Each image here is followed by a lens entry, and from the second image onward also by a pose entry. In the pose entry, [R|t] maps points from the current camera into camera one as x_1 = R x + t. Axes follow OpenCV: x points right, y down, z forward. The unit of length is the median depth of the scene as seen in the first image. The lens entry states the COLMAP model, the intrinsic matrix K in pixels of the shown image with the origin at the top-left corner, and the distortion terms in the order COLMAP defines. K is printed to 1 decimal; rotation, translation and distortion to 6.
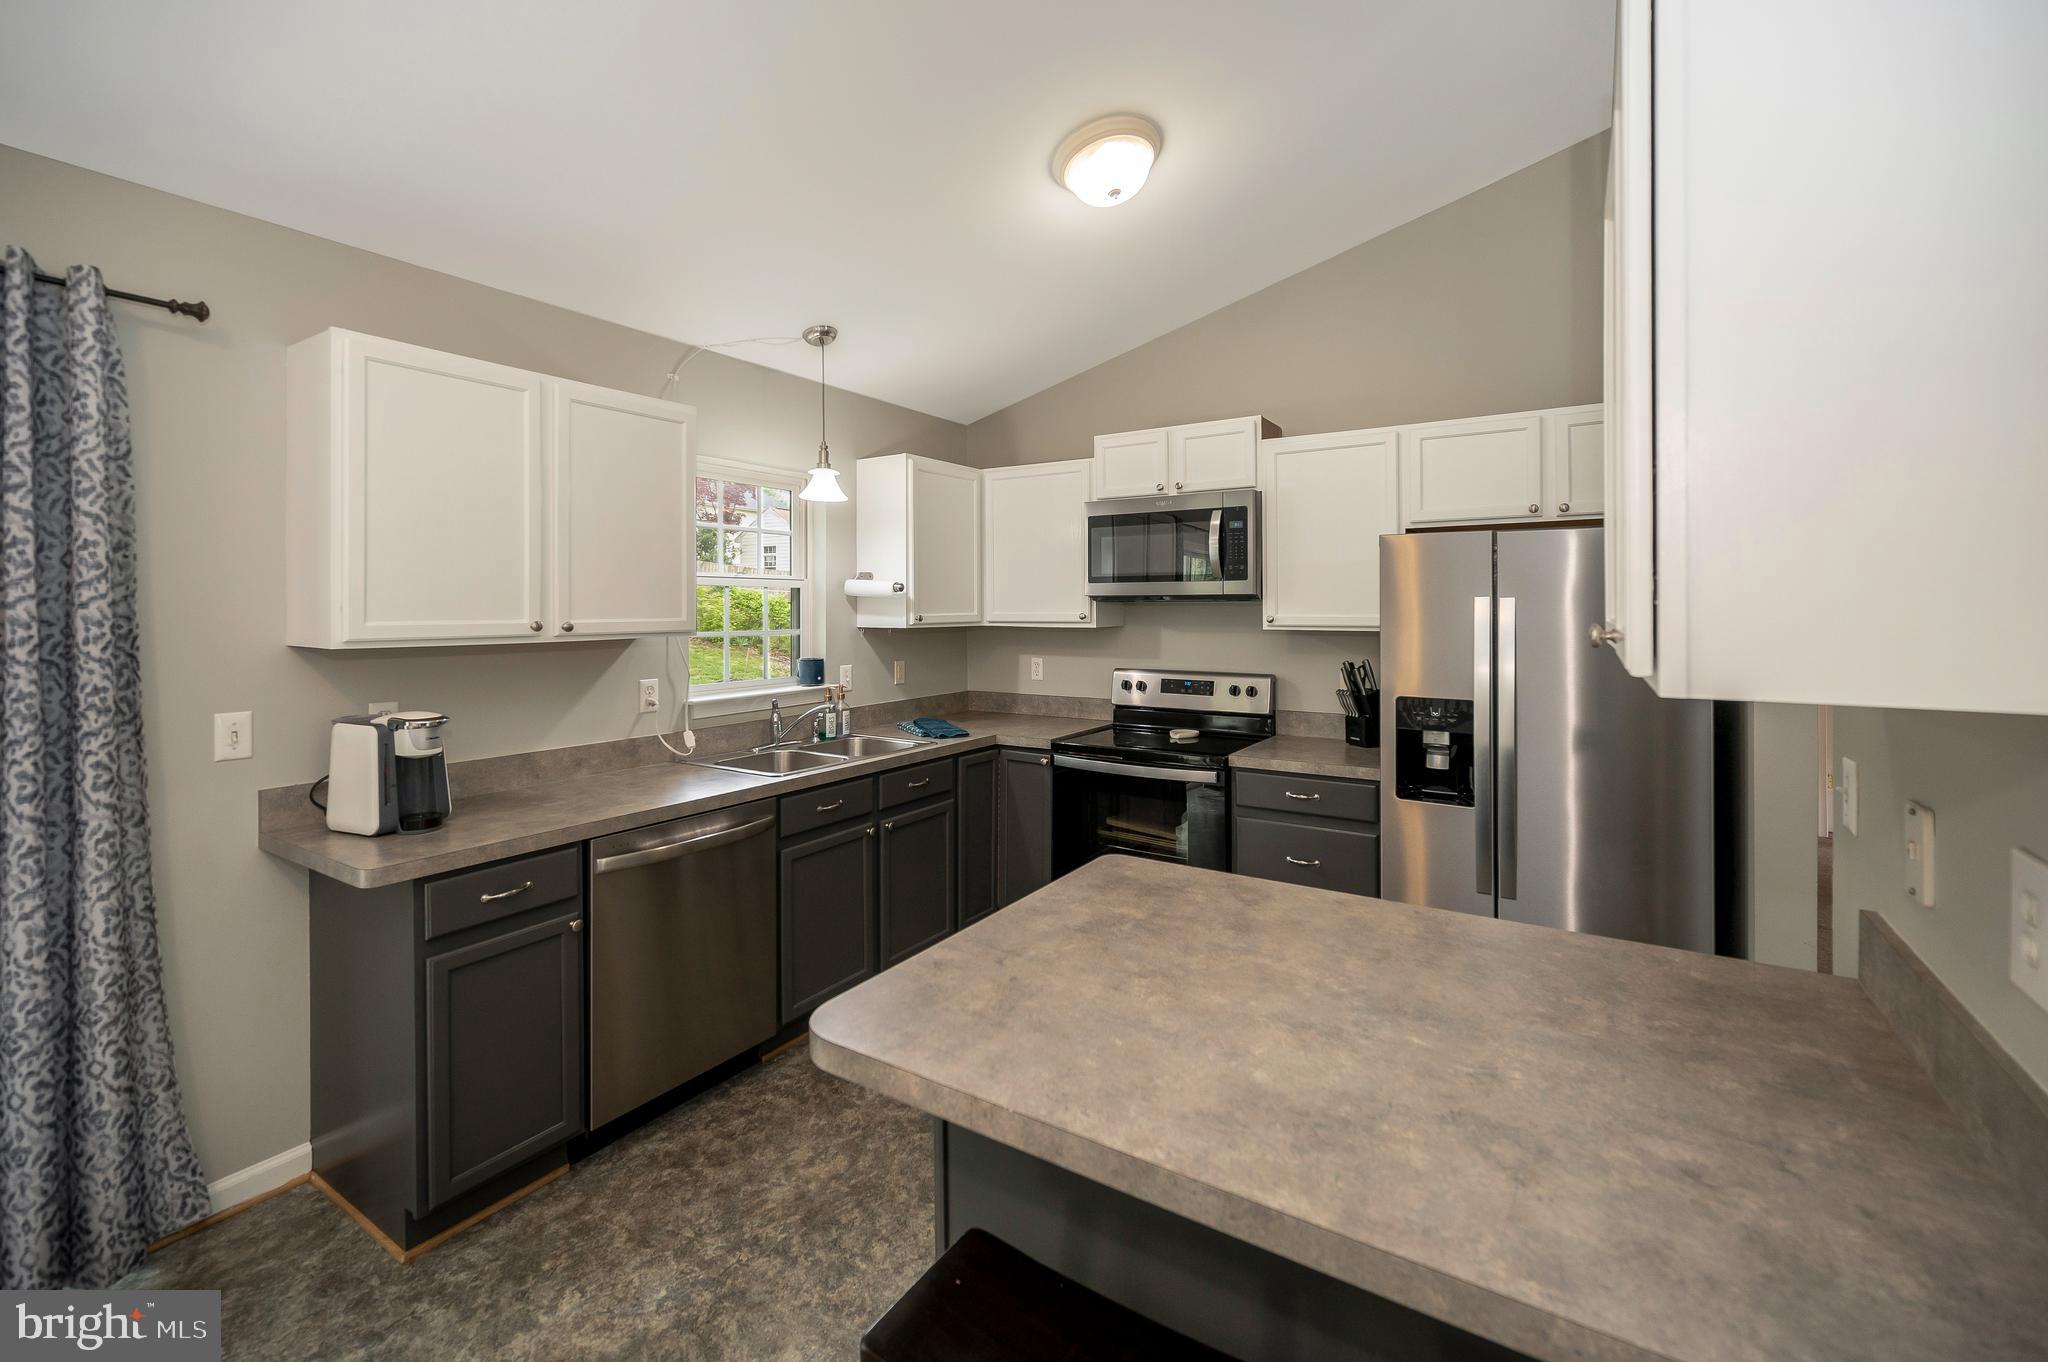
lens RADIAL K [[853.5, 0, 1028.5], [0, 853.5, 599.9], [0, 0, 1]] dist [-0.005305, -0.000359]
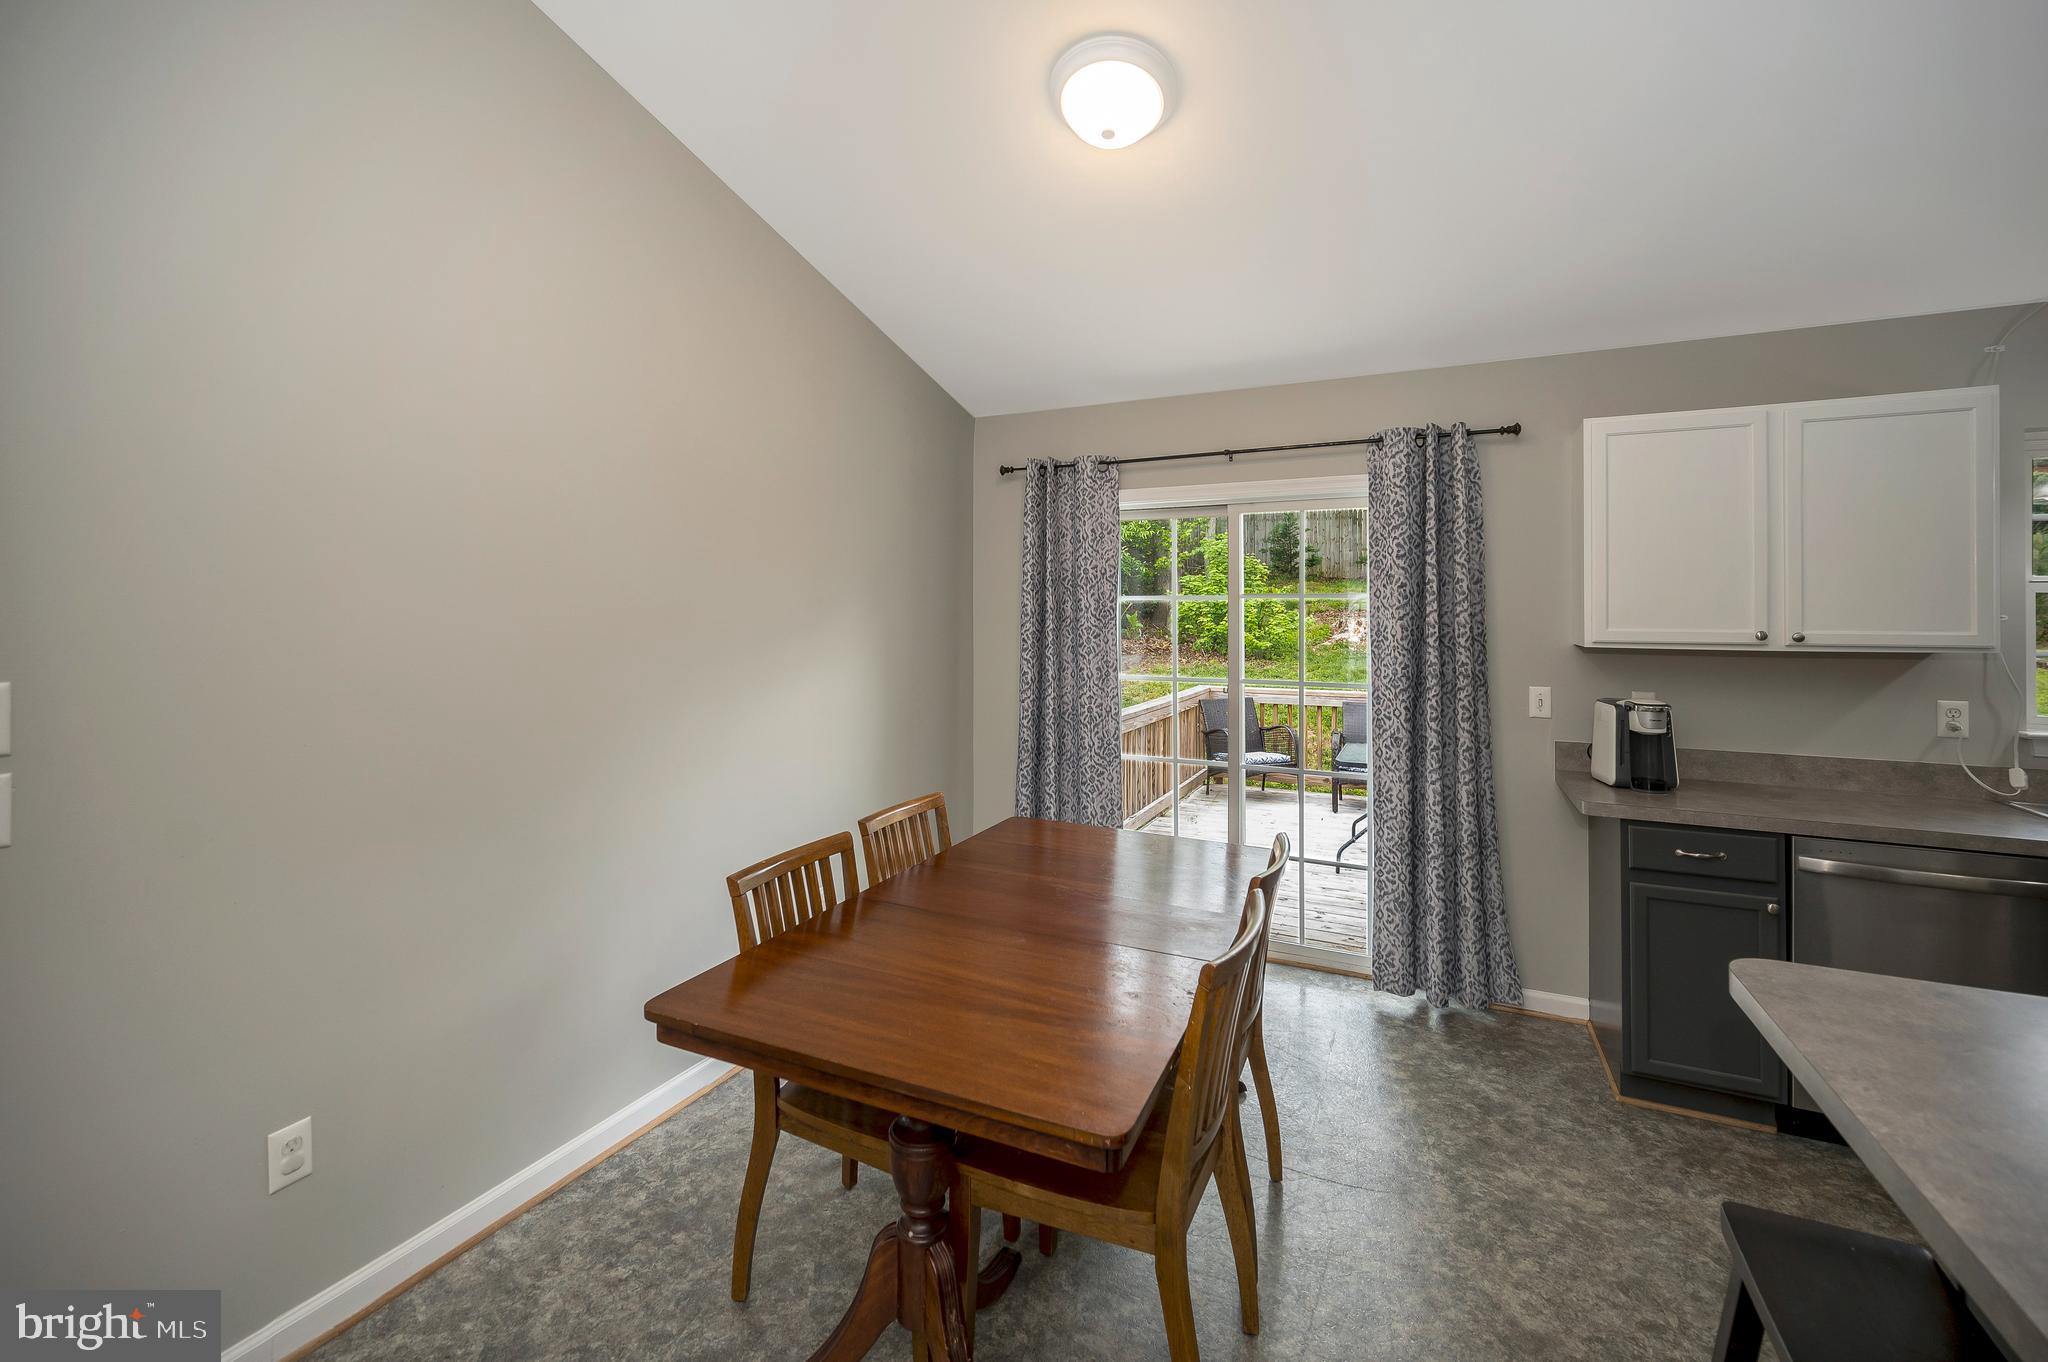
lens RADIAL K [[853.5, 0, 1021.5], [0, 853.5, 610.1], [0, 0, 1]] dist [-0.005305, -0.000359]
pose [[0.116103, 0.000056, -0.993237, 0.434210], [0.005501, 0.999985, 0.000699, -0.009004], [0.993222, -0.005545, 0.116101, -0.087785]]
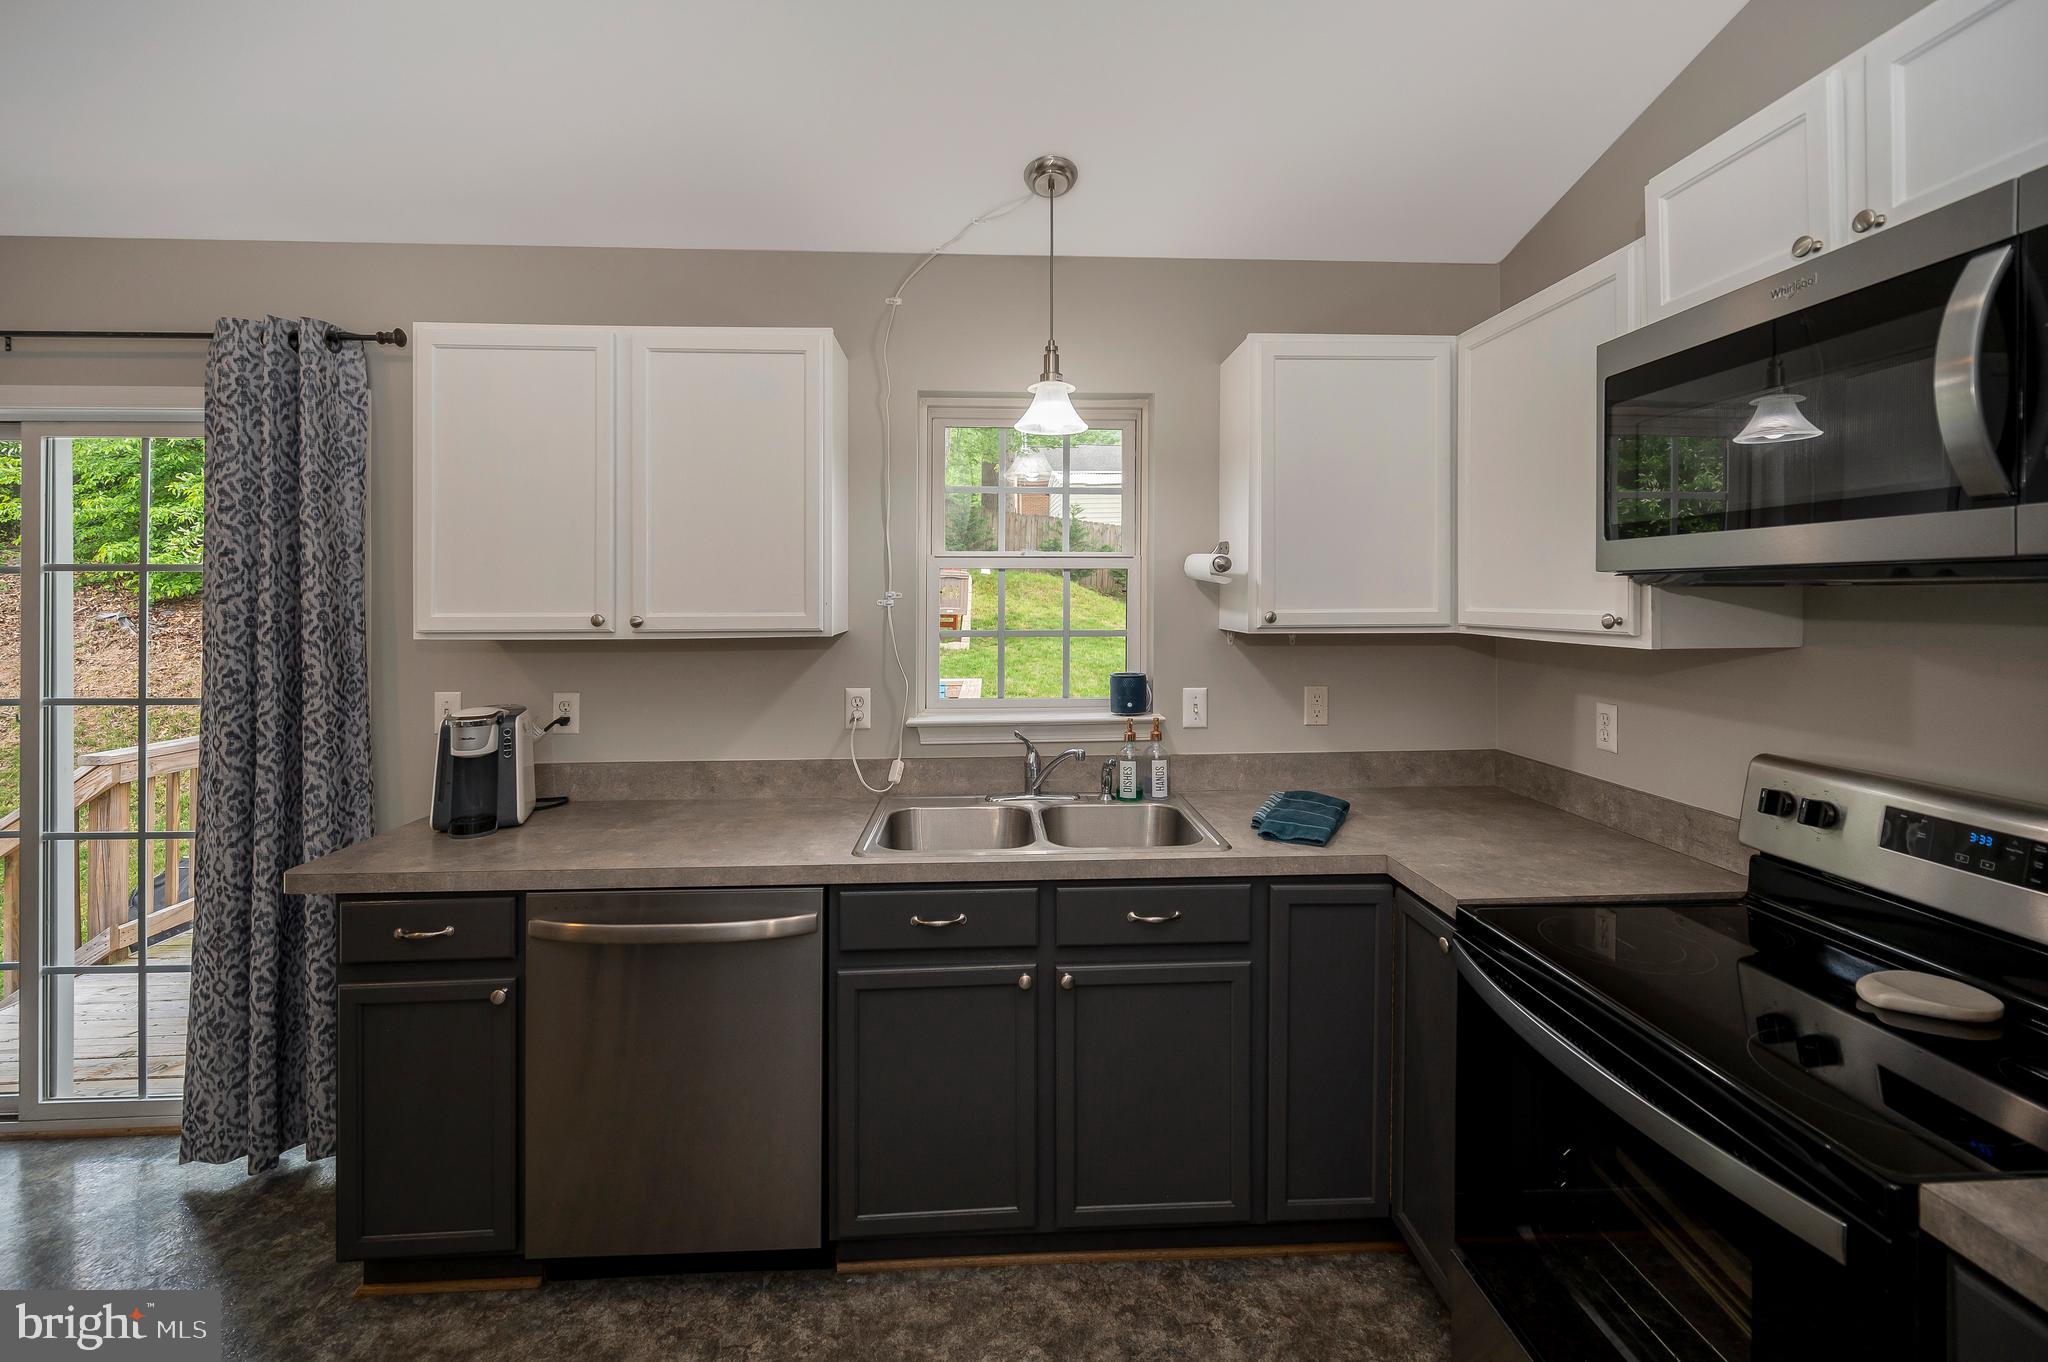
lens RADIAL K [[853.5, 0, 1023.2], [0, 853.5, 595.1], [0, 0, 1]] dist [-0.005305, -0.000359]
pose [[0.590791, 0.000148, -0.806825, 0.392777], [0.007665, 0.999954, 0.005797, 0.003926], [0.806788, -0.009609, 0.590762, 0.894337]]
